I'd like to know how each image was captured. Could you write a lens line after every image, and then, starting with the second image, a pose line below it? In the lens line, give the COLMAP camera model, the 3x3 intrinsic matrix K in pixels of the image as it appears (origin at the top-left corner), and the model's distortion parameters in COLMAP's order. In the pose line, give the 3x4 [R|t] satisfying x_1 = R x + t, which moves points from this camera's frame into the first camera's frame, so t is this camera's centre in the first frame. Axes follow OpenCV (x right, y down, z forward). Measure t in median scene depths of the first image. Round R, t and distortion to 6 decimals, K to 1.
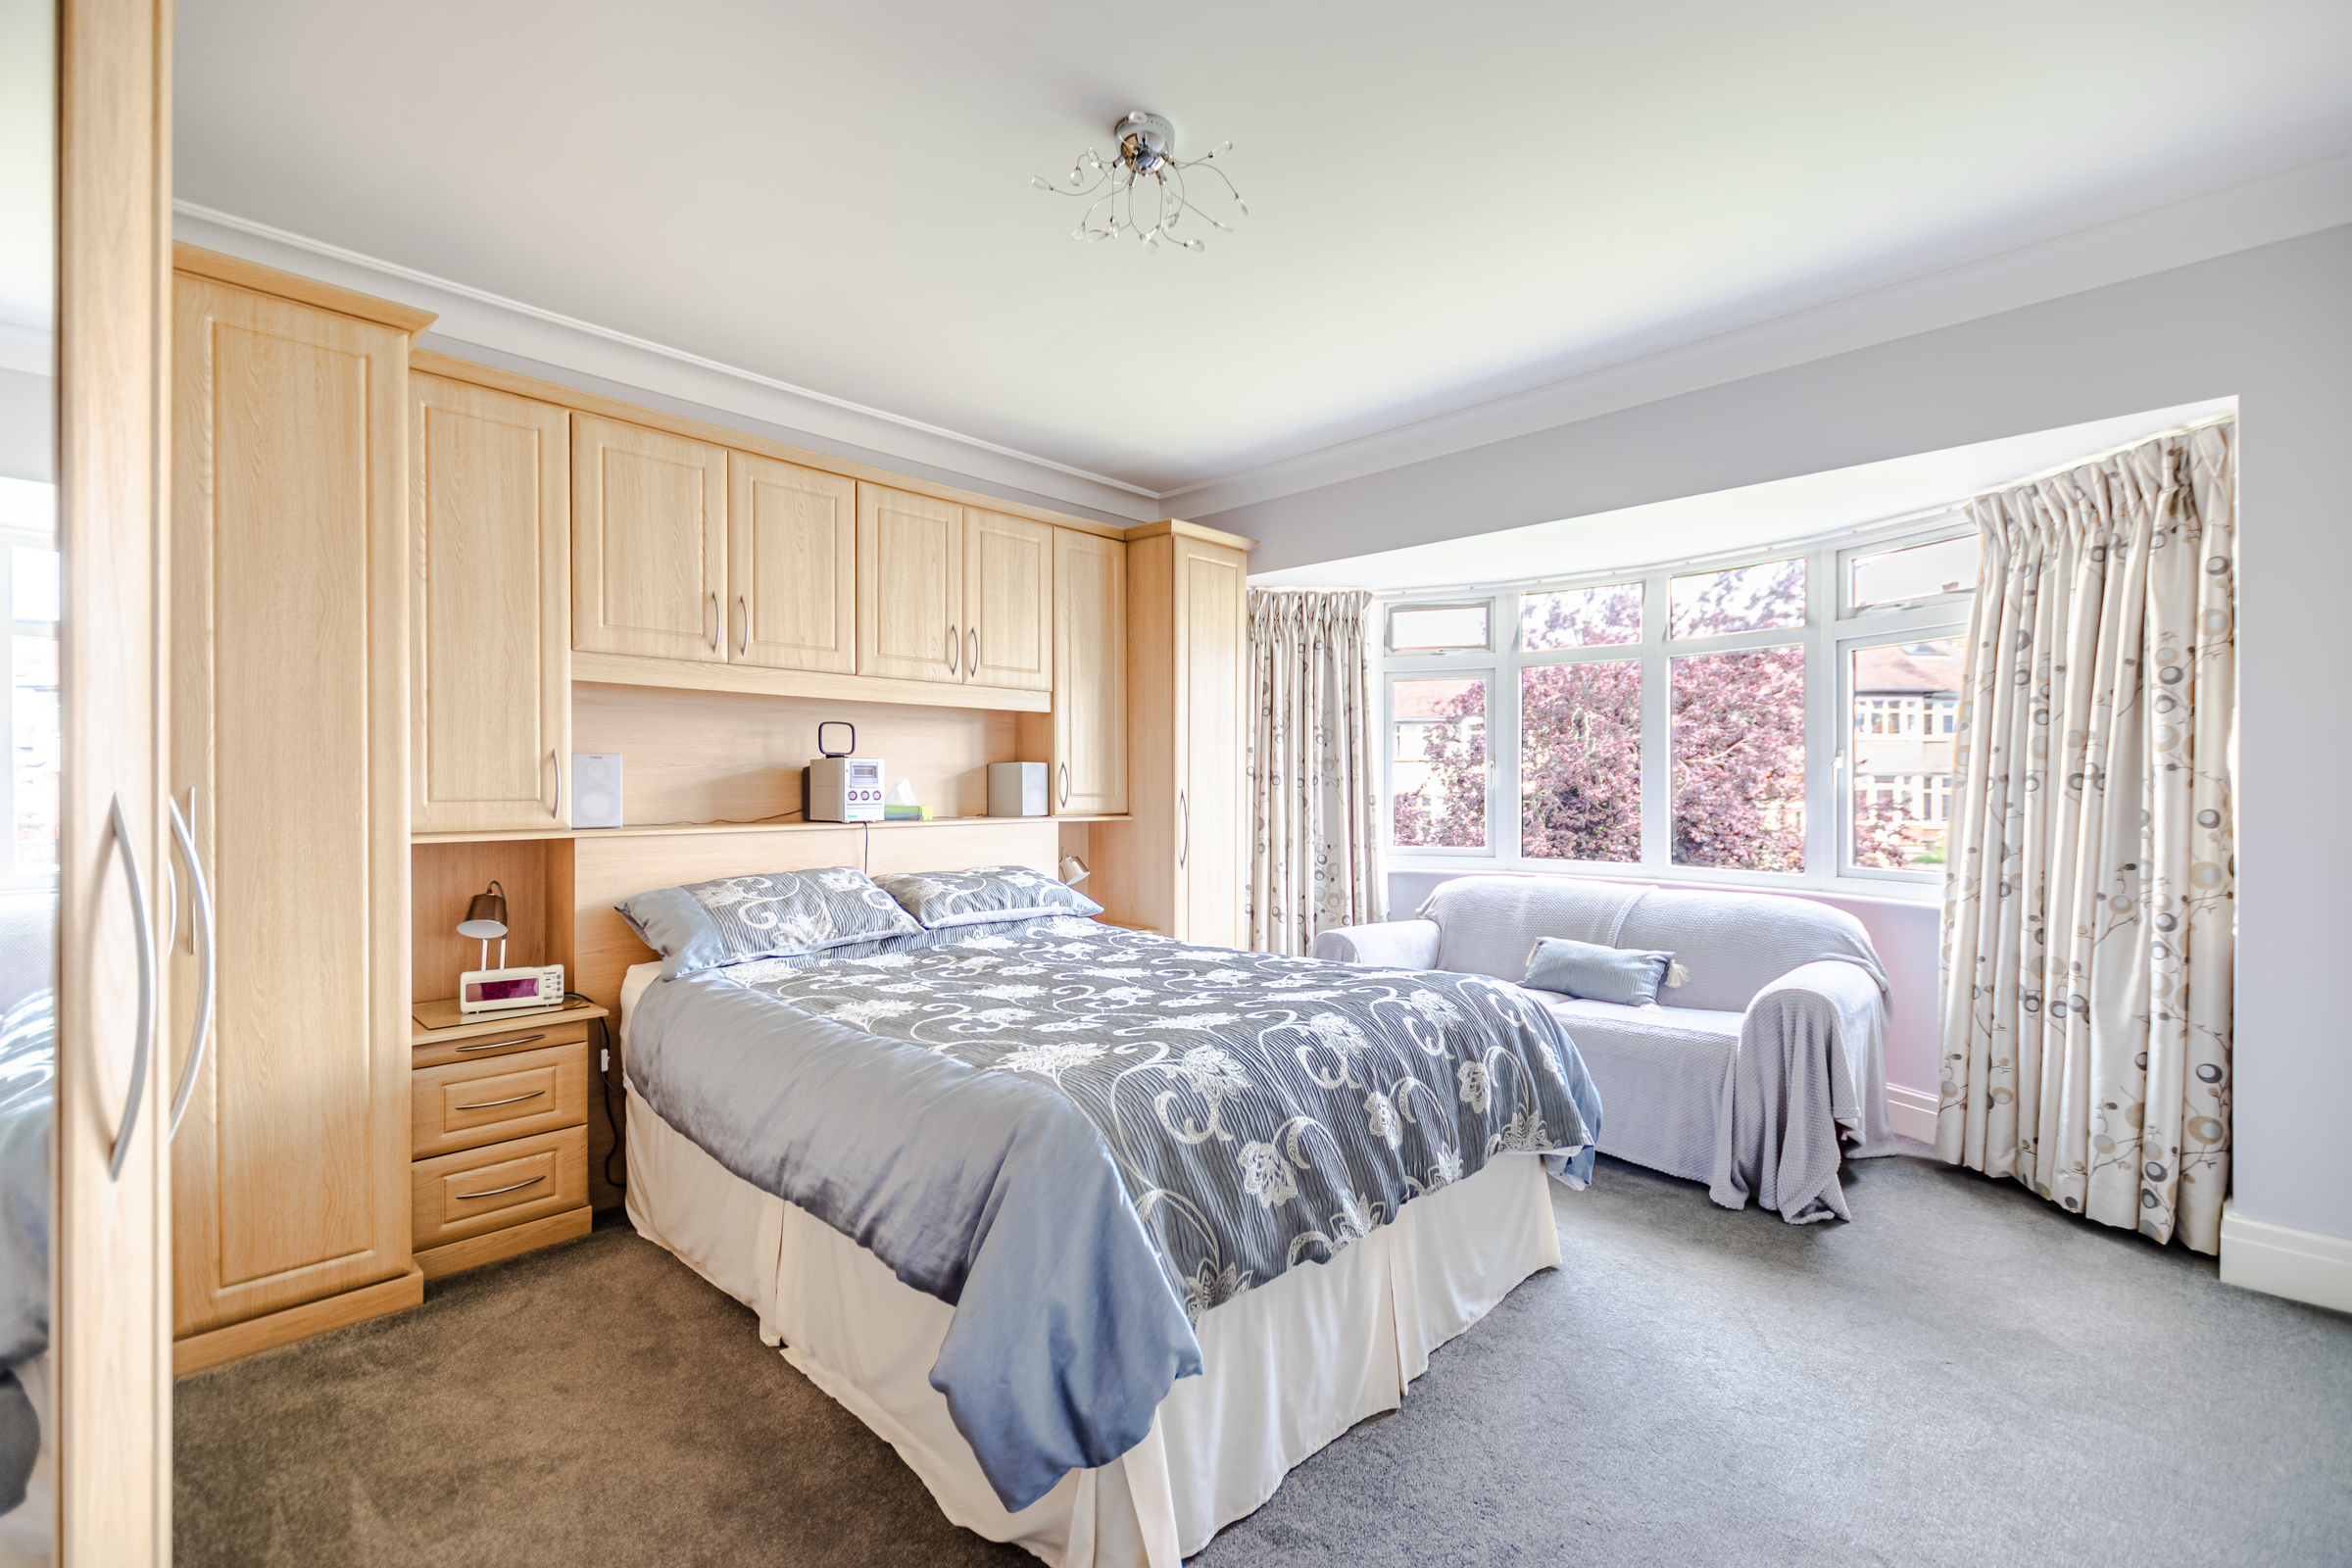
lens RADIAL K [[1023.9, 0, 1181.8], [0, 1023.9, 788.5], [0, 0, 1]] dist [0.007412, -0.001491]
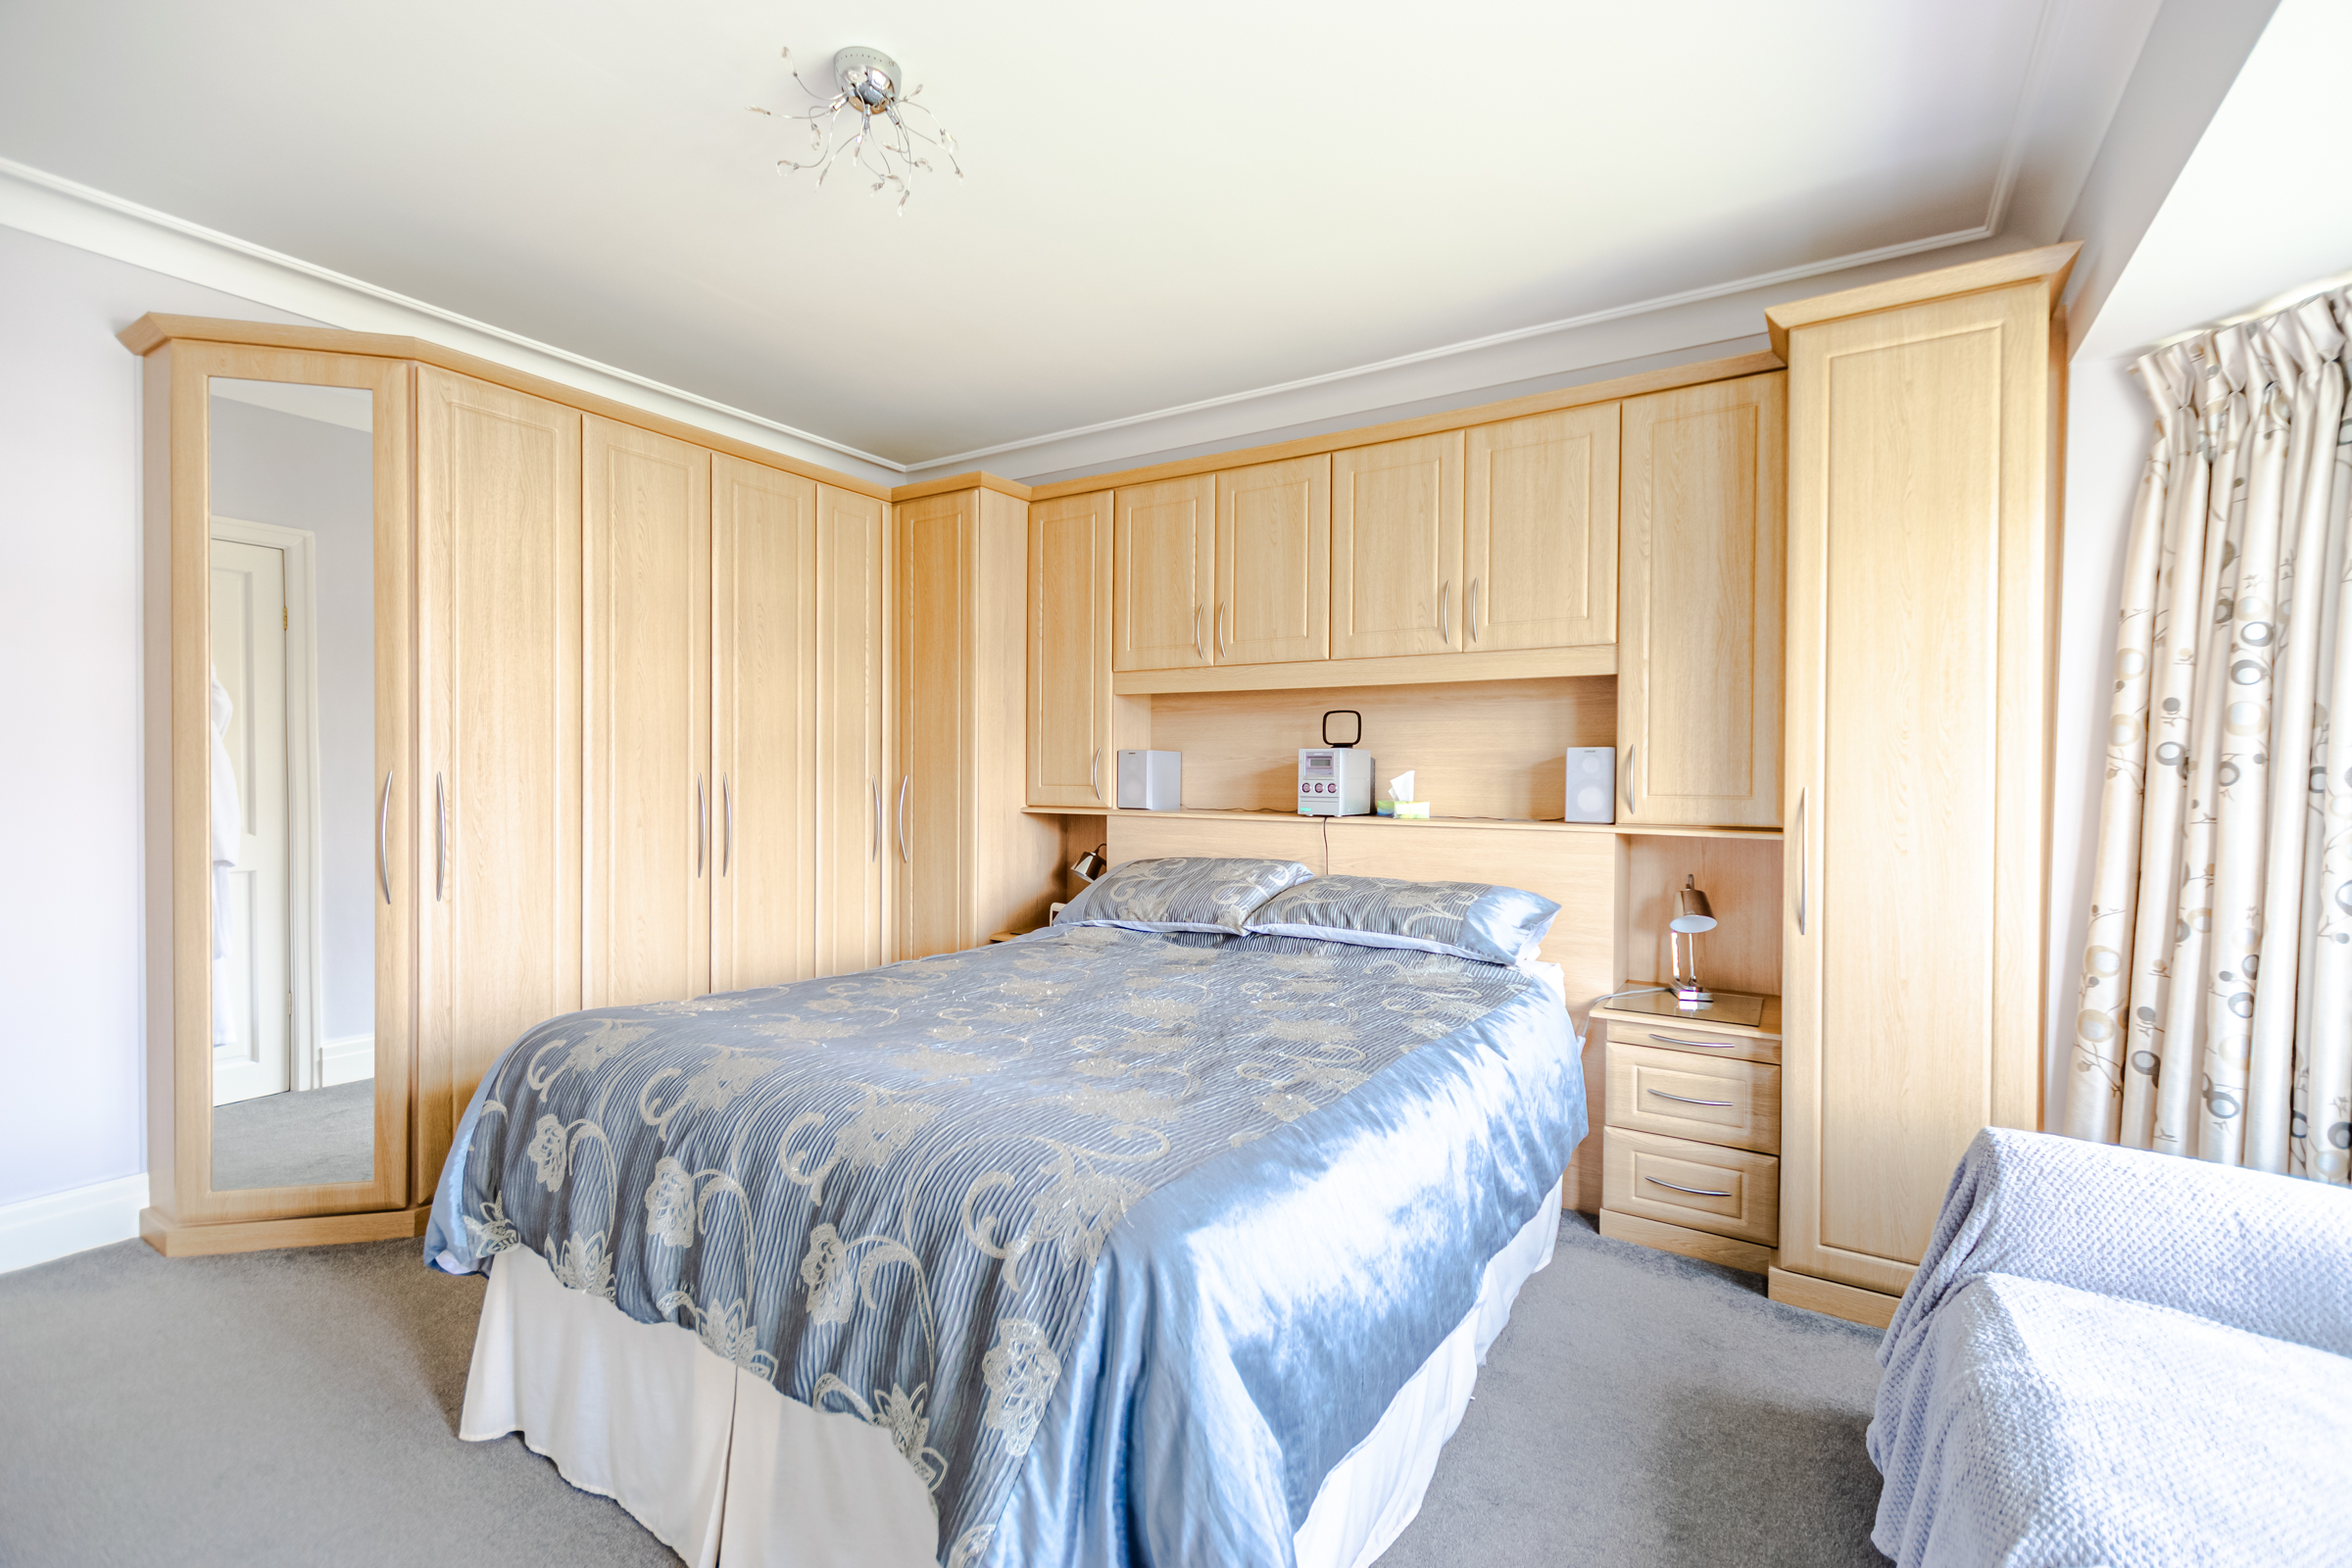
lens RADIAL K [[1023.9, 0, 1177.1], [0, 1023.9, 788.4], [0, 0, 1]] dist [0.007412, -0.001491]
pose [[0.183090, 0.013609, -0.983002, 0.582568], [-0.012108, 0.999860, 0.011588, -0.001965], [0.983022, 0.009780, 0.183229, 0.694294]]
